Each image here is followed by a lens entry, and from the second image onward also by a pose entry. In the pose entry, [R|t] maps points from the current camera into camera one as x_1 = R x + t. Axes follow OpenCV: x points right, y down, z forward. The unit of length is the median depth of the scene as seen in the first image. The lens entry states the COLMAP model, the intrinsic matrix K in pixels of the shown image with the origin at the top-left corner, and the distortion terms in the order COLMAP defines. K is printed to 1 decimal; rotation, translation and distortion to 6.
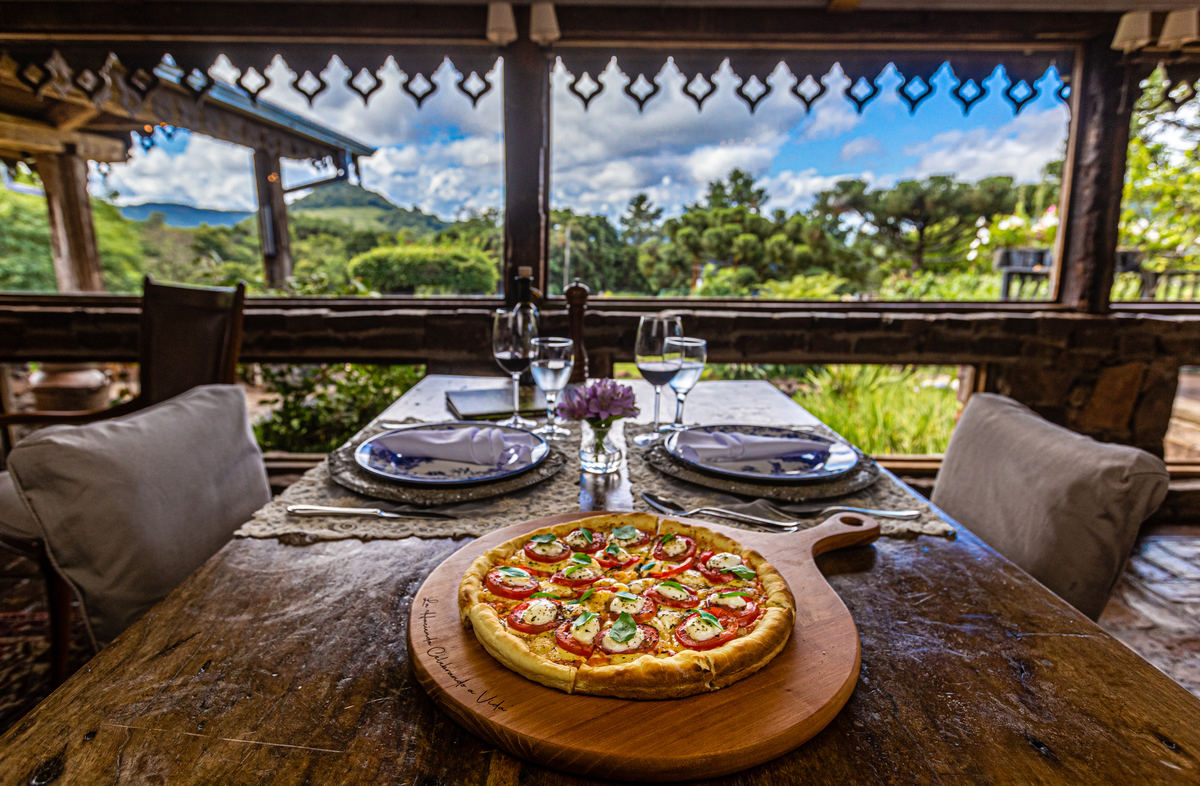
lens RADIAL K [[700.1, 0, 597.1], [0, 700.1, 390.8], [0, 0, 1]] dist [-0.000657, 0.000416]
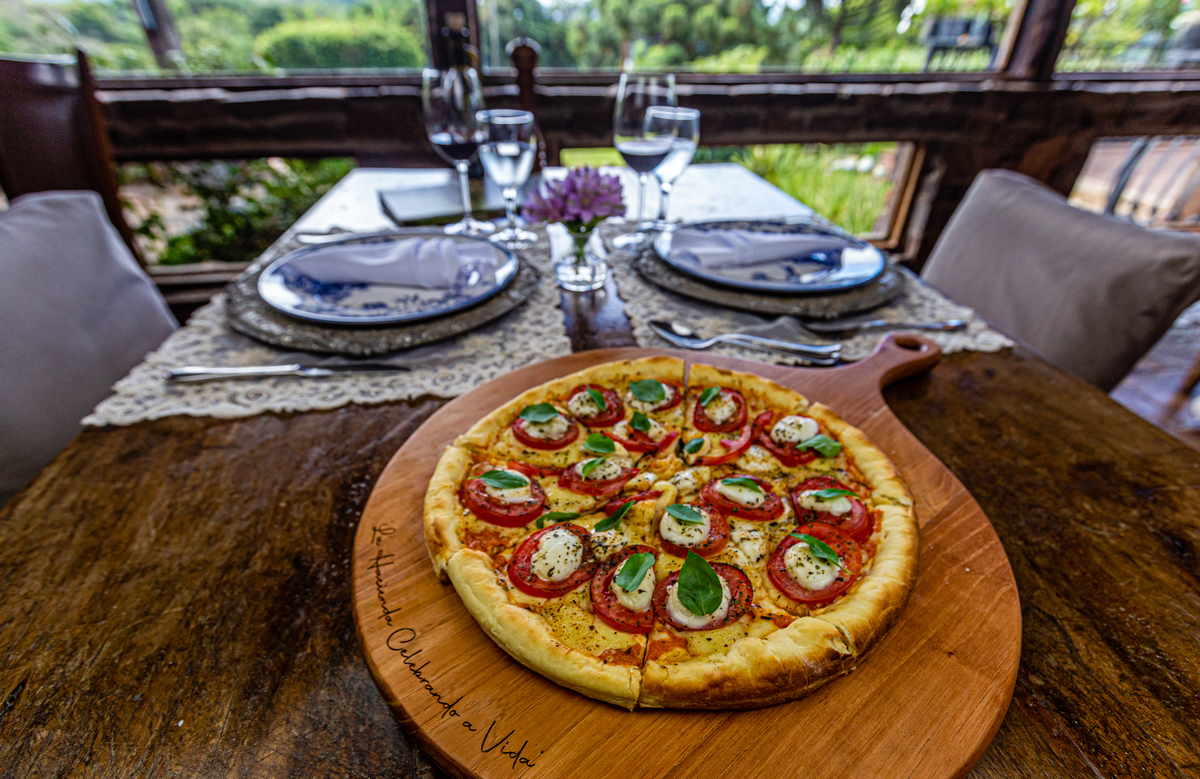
lens RADIAL K [[528.0, 0, 601.9], [0, 528.0, 386.1], [0, 0, 1]] dist [-0.003930, -0.000017]
pose [[0.989981, -0.080069, 0.116301, -0.055142], [0.032265, 0.930161, 0.365730, -0.003792], [-0.137462, -0.358314, 0.923426, 0.385933]]
